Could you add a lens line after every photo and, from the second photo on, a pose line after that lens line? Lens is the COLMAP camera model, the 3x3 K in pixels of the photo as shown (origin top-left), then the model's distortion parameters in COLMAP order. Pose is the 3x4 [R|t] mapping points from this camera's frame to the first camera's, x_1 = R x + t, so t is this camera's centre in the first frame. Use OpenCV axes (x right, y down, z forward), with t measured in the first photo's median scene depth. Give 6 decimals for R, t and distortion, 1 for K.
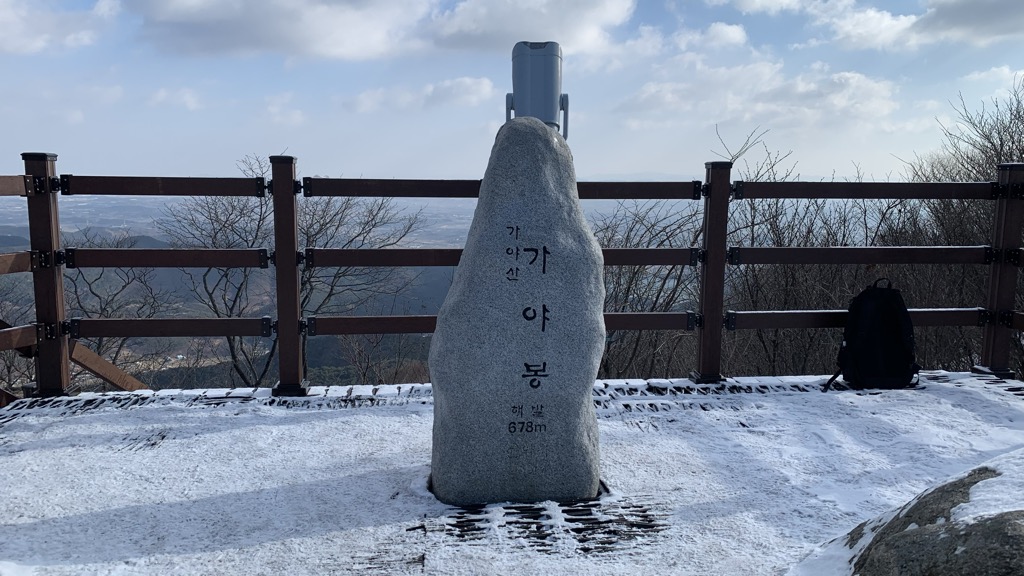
lens RADIAL K [[805.1, 0, 522.4], [0, 805.1, 284.8], [0, 0, 1]] dist [0.031273, -0.018100]
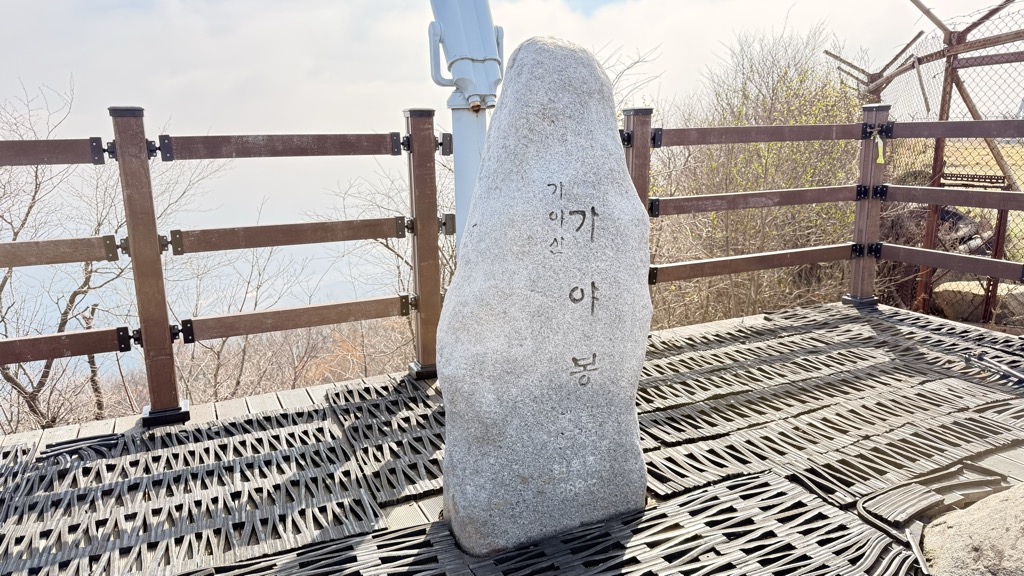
lens RADIAL K [[731.8, 0, 515.3], [0, 731.8, 284.9], [0, 0, 1]] dist [0.064483, -0.014380]
pose [[0.947301, -0.092548, 0.306684, -0.249947], [0.074509, 0.994758, 0.070041, -0.026264], [-0.311558, -0.043500, 0.949231, 0.323220]]
